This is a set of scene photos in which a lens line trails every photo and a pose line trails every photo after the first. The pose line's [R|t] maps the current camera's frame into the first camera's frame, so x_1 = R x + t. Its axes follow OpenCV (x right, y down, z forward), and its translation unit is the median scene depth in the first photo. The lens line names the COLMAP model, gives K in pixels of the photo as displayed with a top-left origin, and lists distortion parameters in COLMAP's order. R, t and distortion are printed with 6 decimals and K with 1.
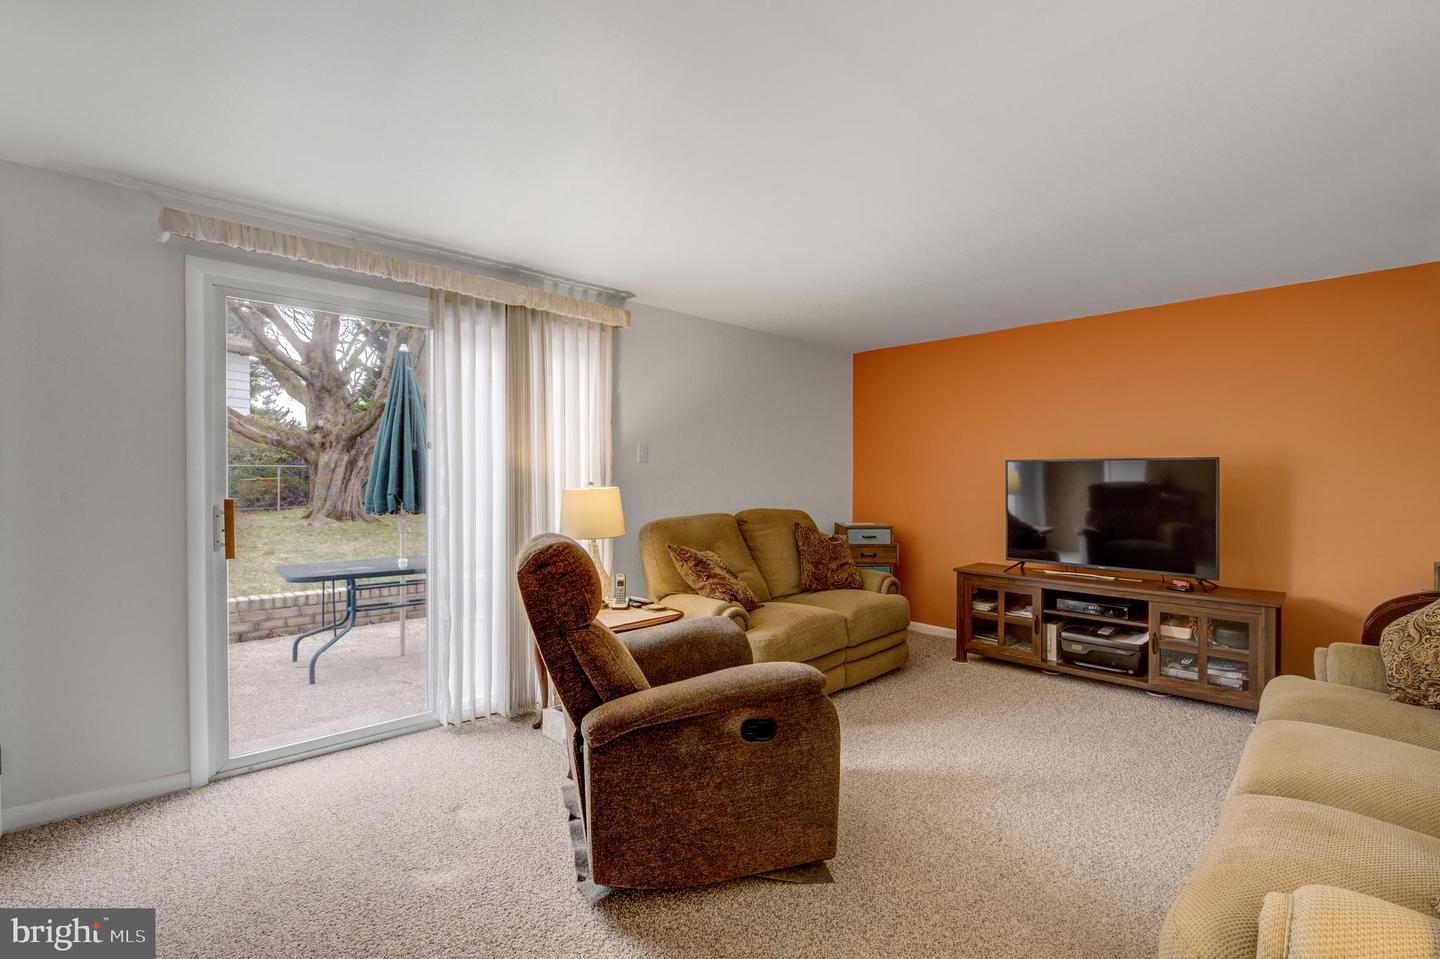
lens RADIAL K [[614.8, 0, 722.9], [0, 614.8, 488.1], [0, 0, 1]] dist [-0.003479, -0.000906]
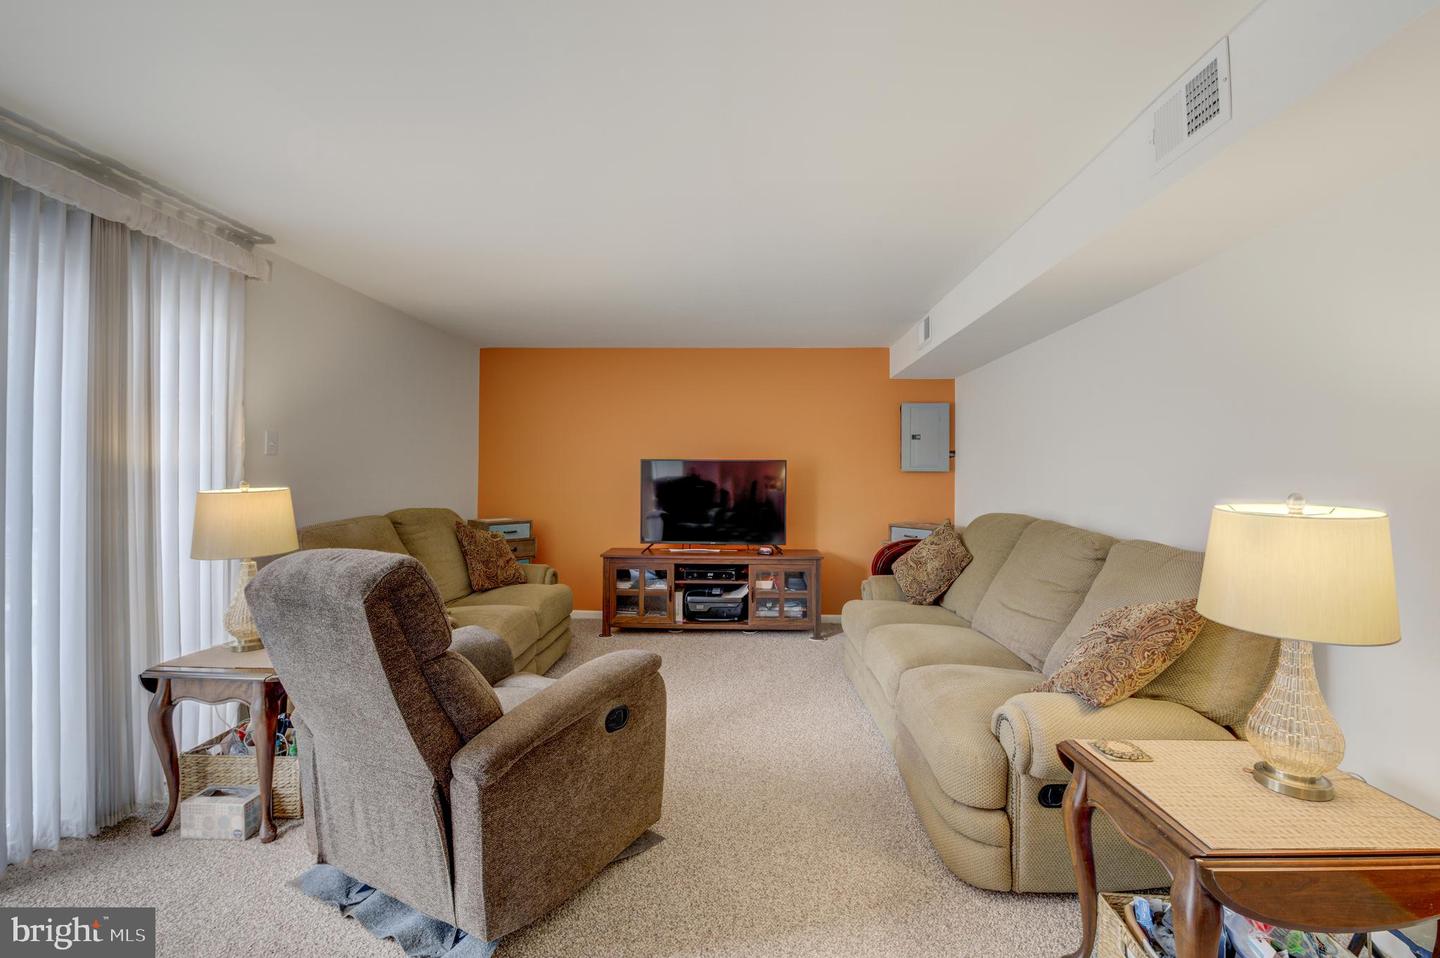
lens RADIAL K [[587.4, 0, 720.0], [0, 587.4, 479.0], [0, 0, 1]] dist [-0.000278, -0.004847]
pose [[0.742561, -0.005465, 0.669756, -0.231401], [0.008716, 0.999961, -0.001504, -0.005596], [-0.669721, 0.006955, 0.742580, 0.067951]]
